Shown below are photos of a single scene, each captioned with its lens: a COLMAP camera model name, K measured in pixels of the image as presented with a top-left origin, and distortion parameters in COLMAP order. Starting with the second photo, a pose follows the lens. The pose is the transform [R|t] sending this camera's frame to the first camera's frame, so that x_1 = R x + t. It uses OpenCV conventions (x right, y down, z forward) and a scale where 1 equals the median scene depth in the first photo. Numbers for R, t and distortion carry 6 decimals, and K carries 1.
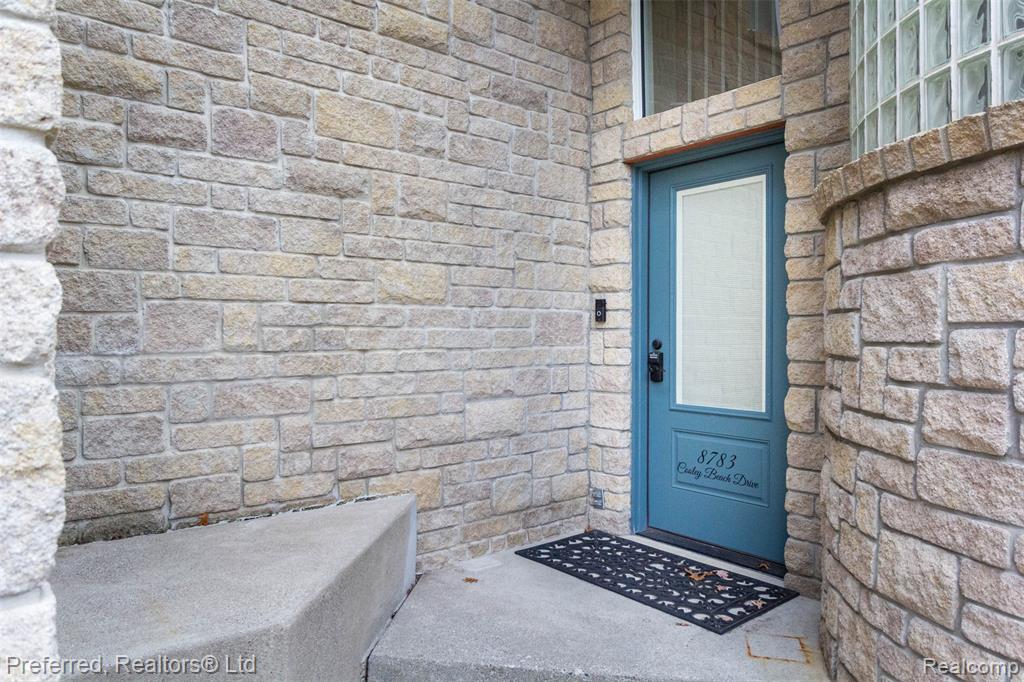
lens RADIAL K [[675.7, 0, 512.0], [0, 675.7, 341.0], [0, 0, 1]] dist [-0.000316, -0.000224]
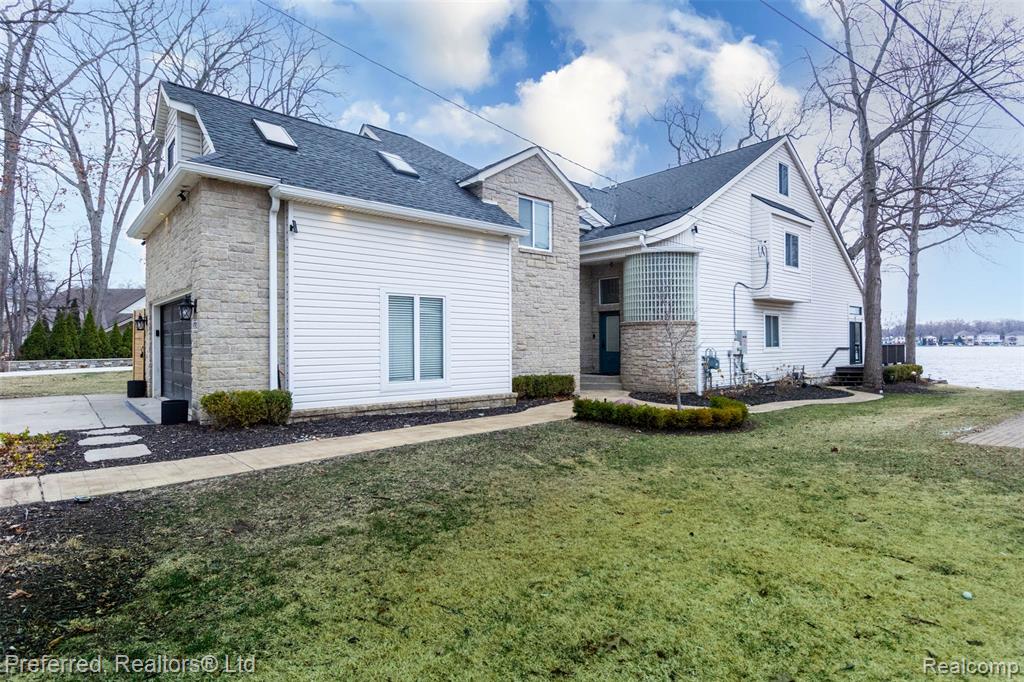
lens RADIAL K [[519.4, 0, 518.1], [0, 519.4, 326.5], [0, 0, 1]] dist [-0.002531, -0.000445]
pose [[0.999926, -0.000045, 0.012147, -0.610432], [0.000544, 0.999157, -0.041047, 0.060561], [-0.012135, 0.041050, 0.999083, -3.671927]]
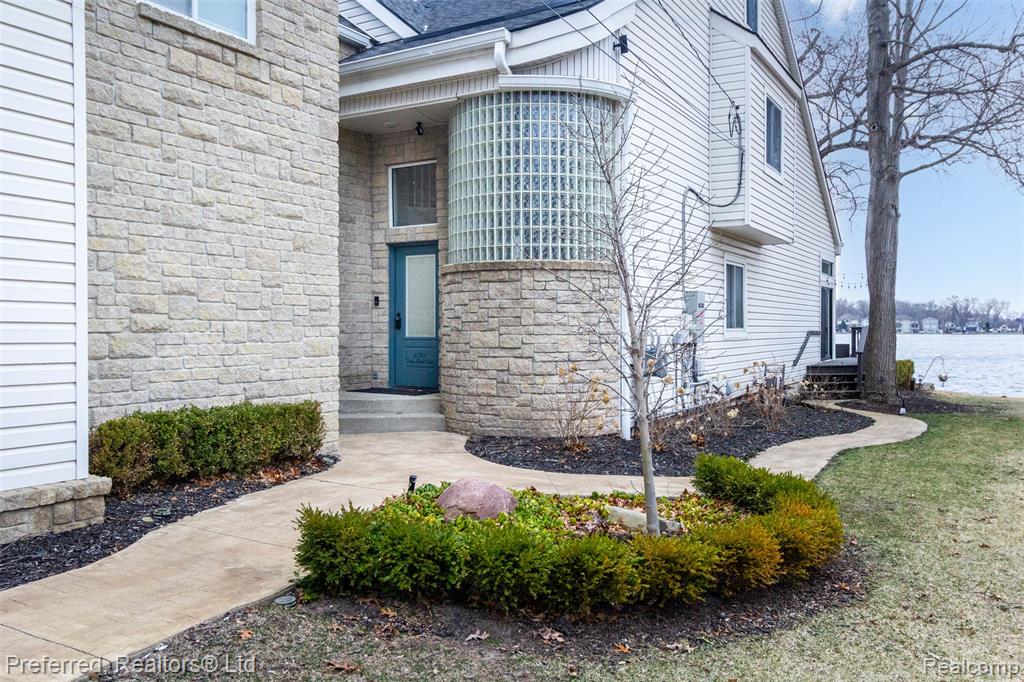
lens RADIAL K [[801.6, 0, 512.0], [0, 801.6, 341.0], [0, 0, 1]] dist [-0.001523, -0.002144]
pose [[0.946870, -0.002915, 0.321602, -0.362221], [0.000897, 0.999979, 0.006422, 0.087902], [-0.321614, -0.005793, 0.946853, -2.049749]]
